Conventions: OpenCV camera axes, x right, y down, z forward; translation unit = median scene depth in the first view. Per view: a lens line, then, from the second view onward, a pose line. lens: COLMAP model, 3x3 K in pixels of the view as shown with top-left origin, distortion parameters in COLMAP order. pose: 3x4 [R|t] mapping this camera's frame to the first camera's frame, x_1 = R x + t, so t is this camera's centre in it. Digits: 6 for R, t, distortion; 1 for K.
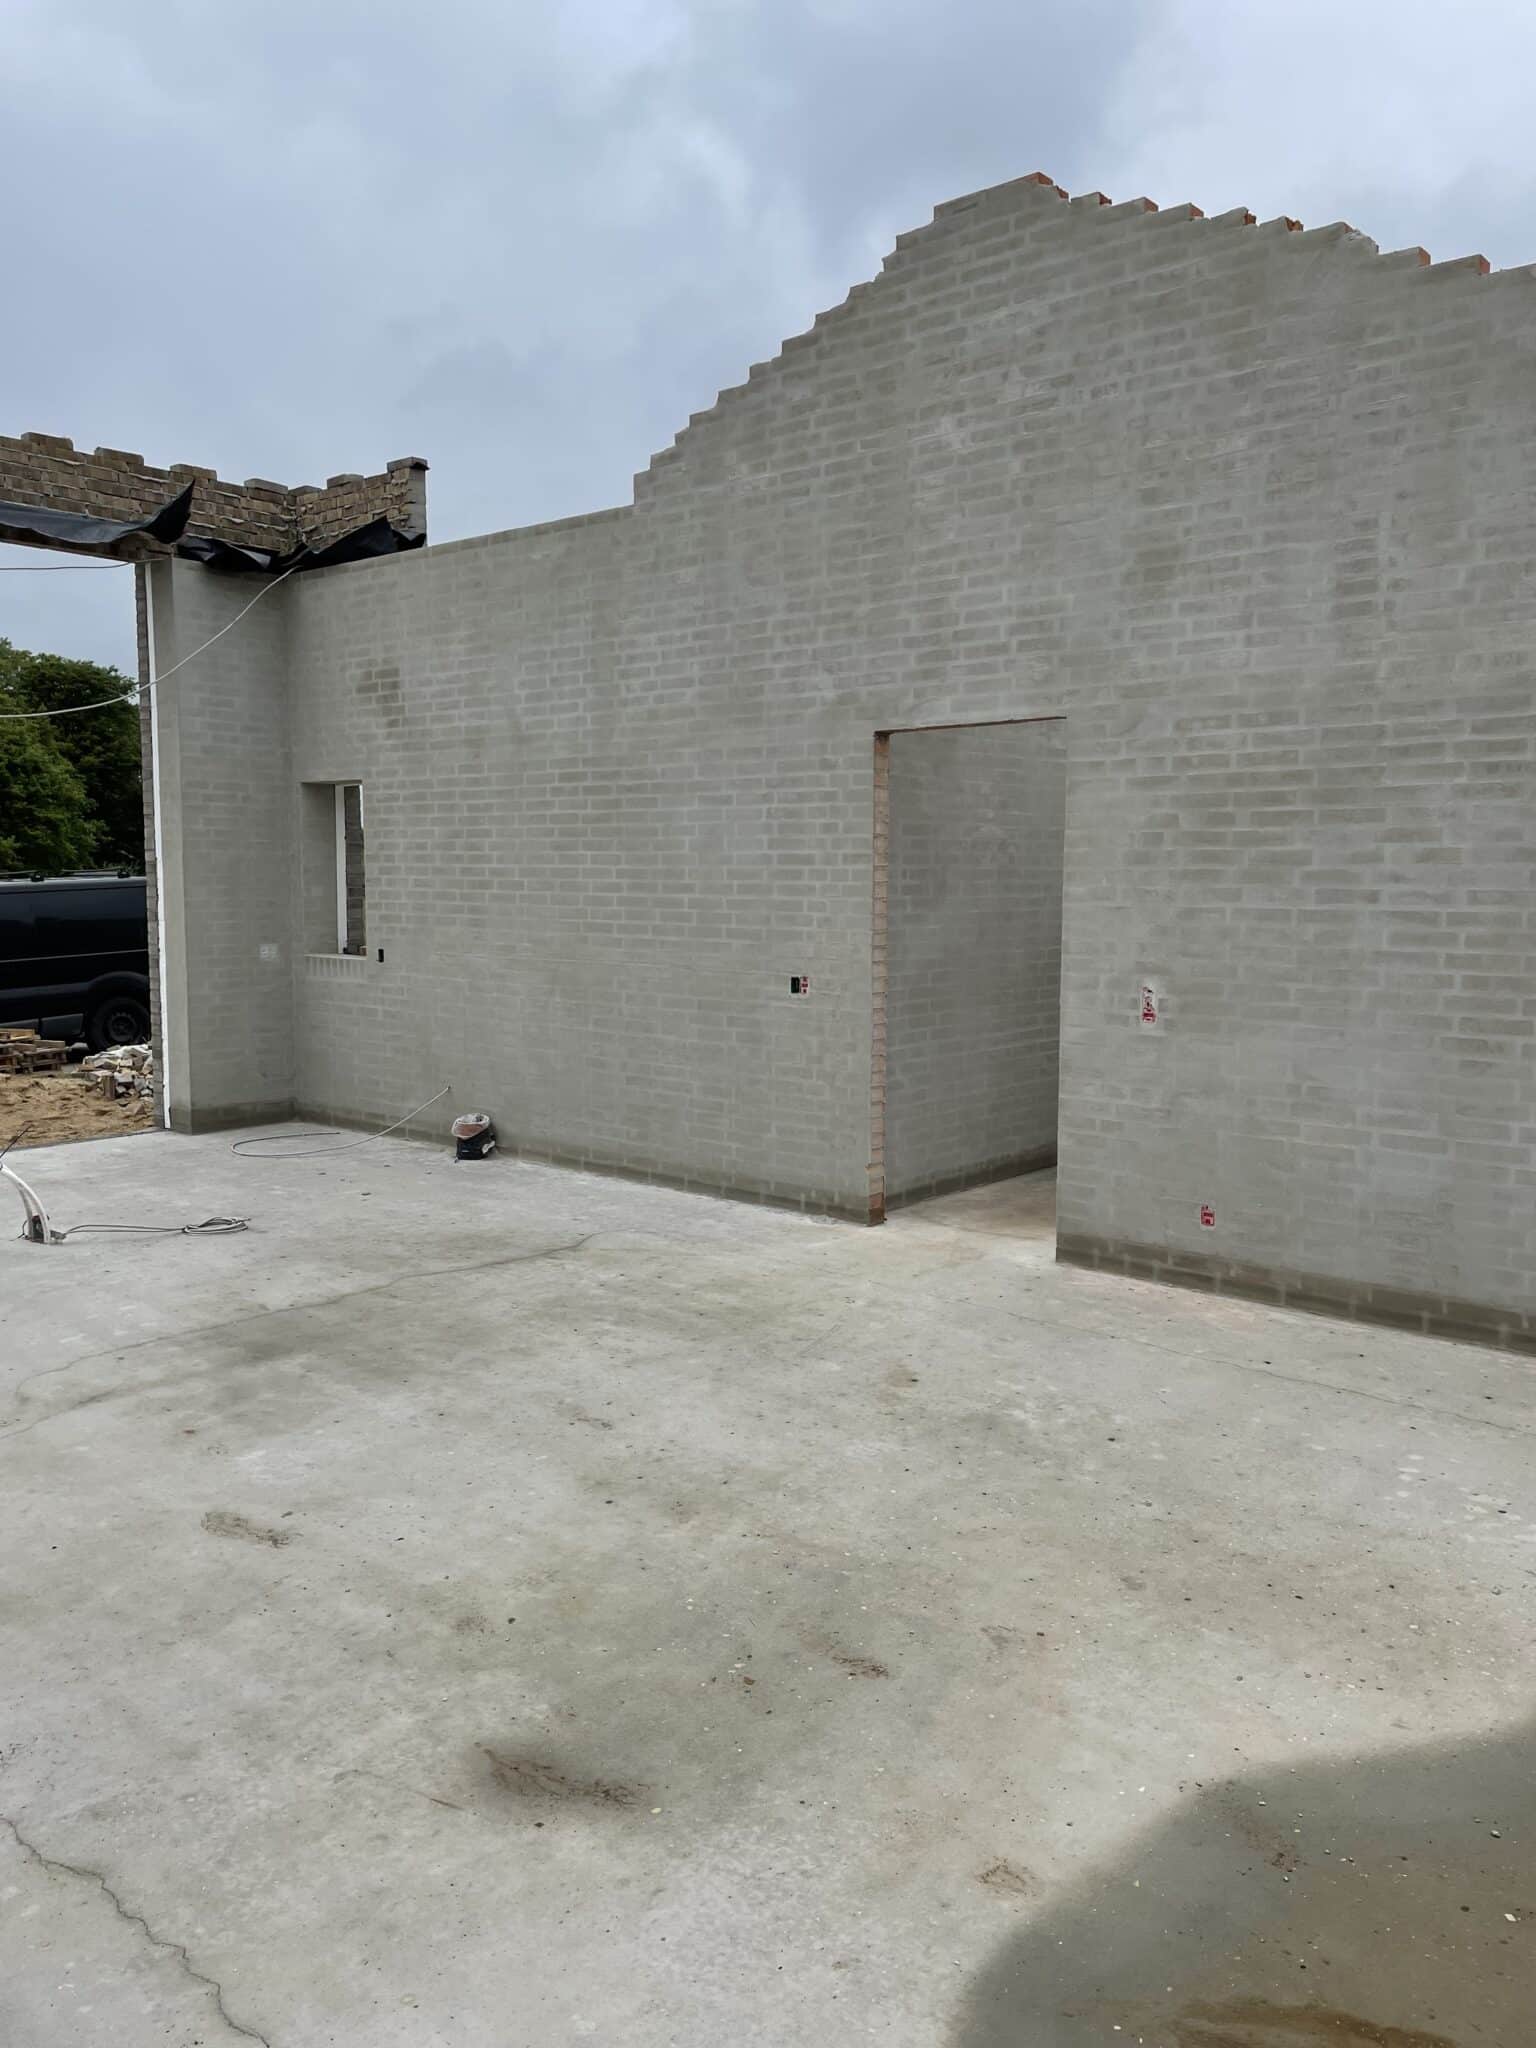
lens RADIAL K [[1550.3, 0, 767.4], [0, 1550.3, 1016.1], [0, 0, 1]] dist [0.040934, -0.058361]
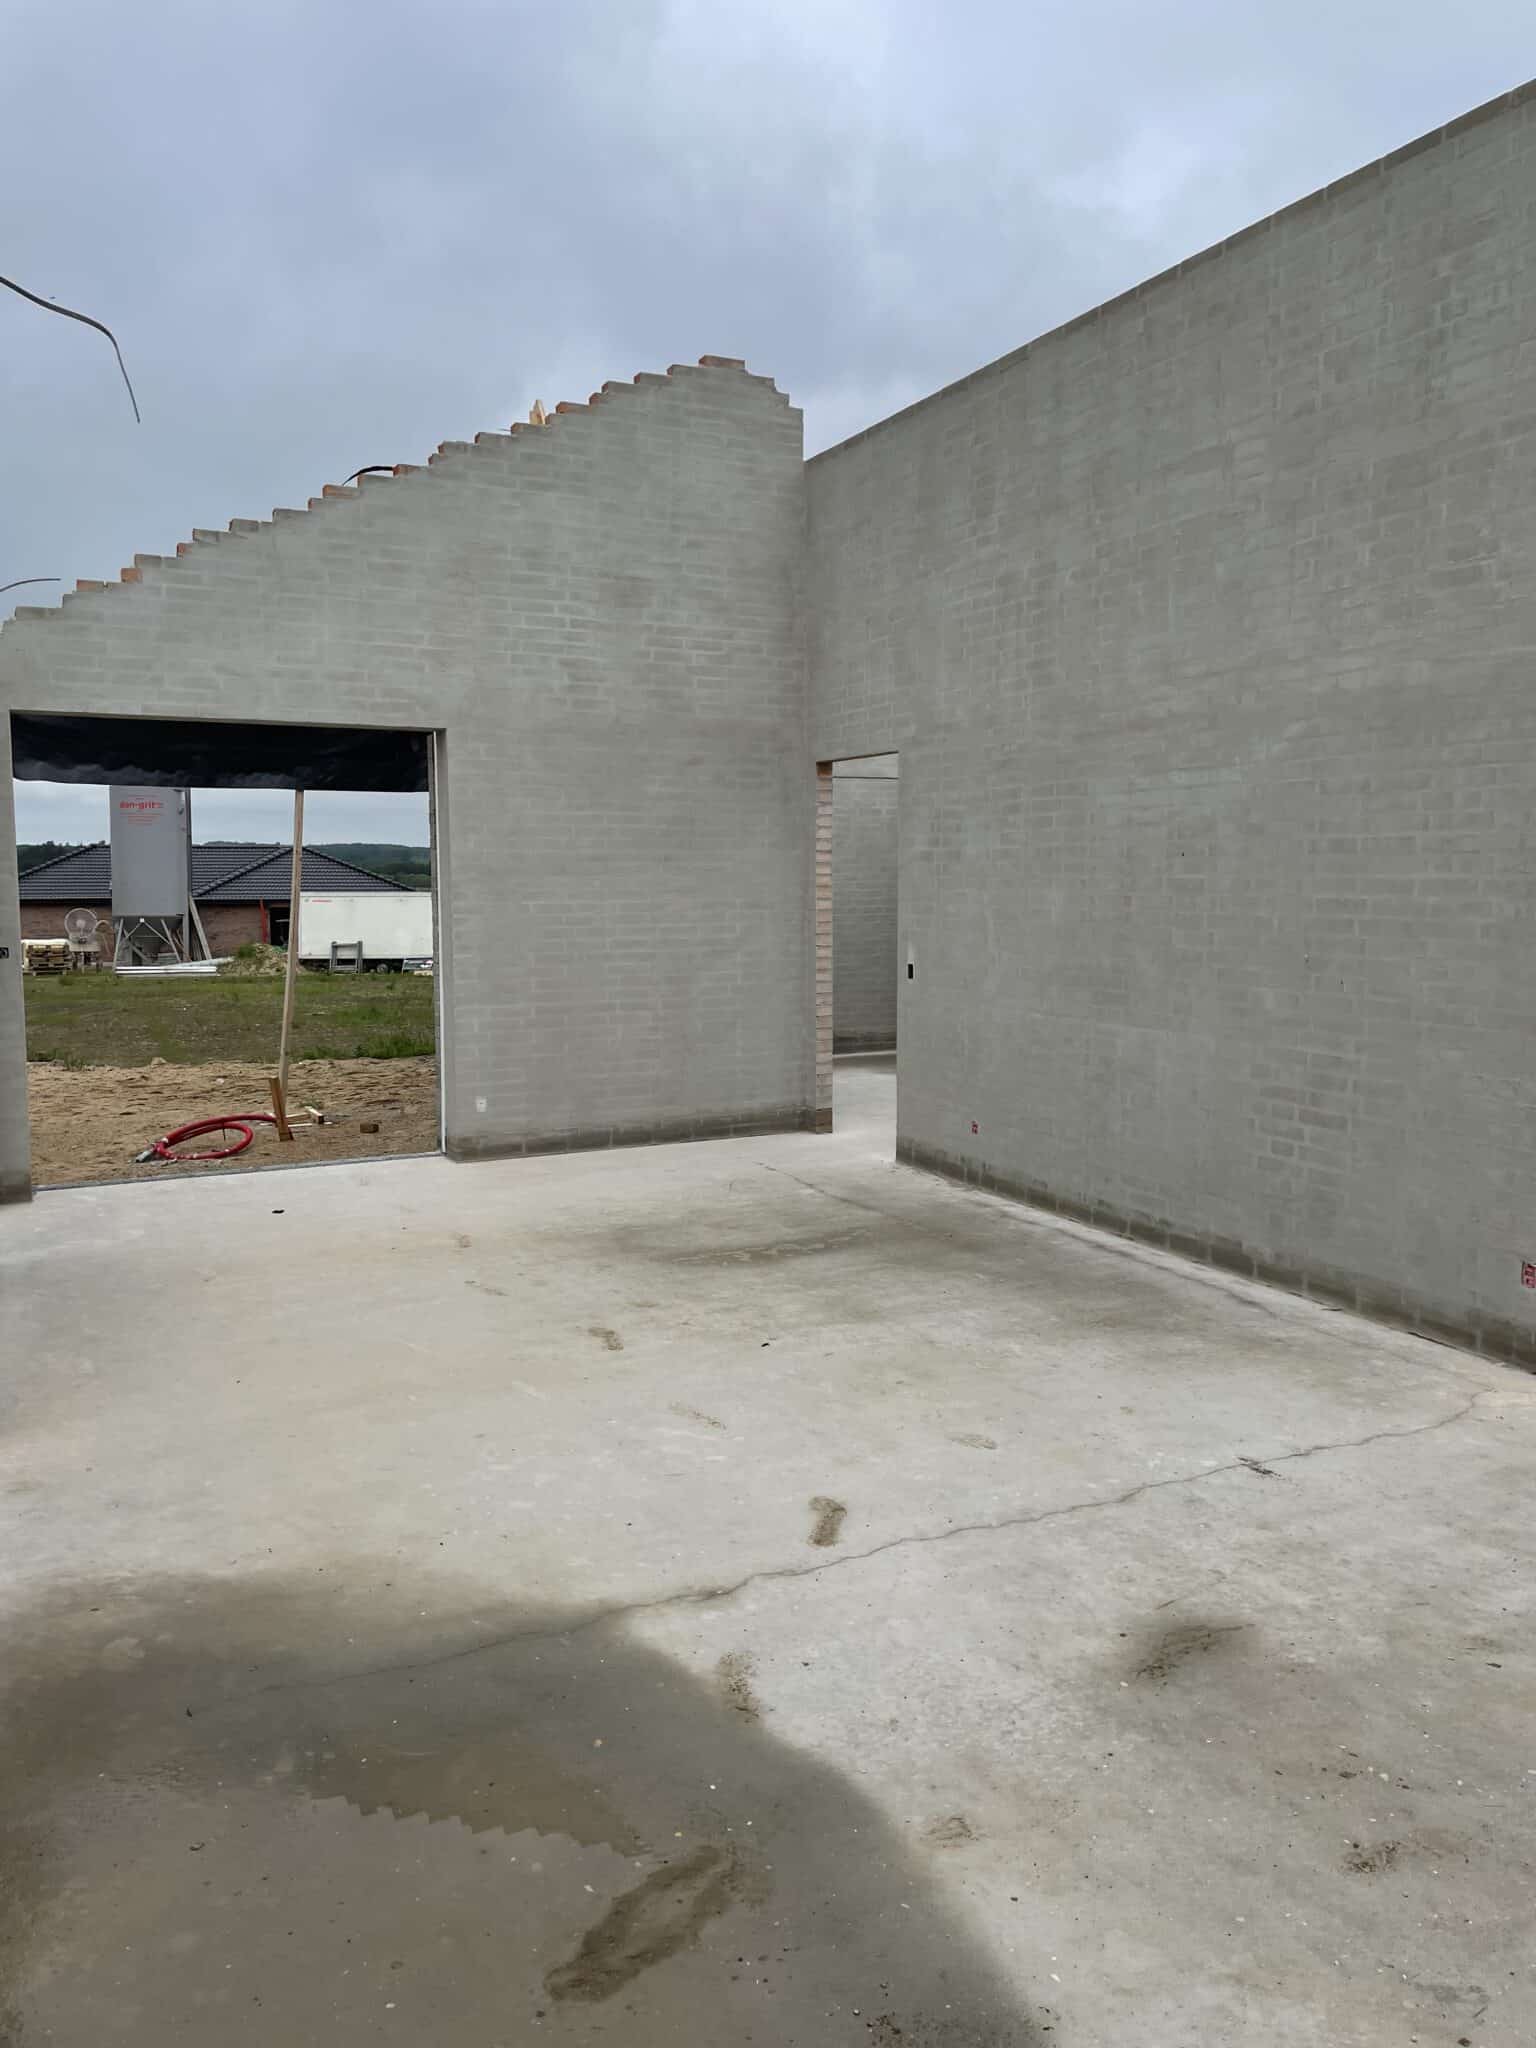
lens RADIAL K [[1550.3, 0, 769.0], [0, 1550.3, 1024.1], [0, 0, 1]] dist [0.040934, -0.058361]
pose [[-0.396556, 0.093434, -0.913243, 0.985354], [-0.090985, 0.985909, 0.140377, -0.095496], [0.913490, 0.138759, -0.382467, 1.092764]]
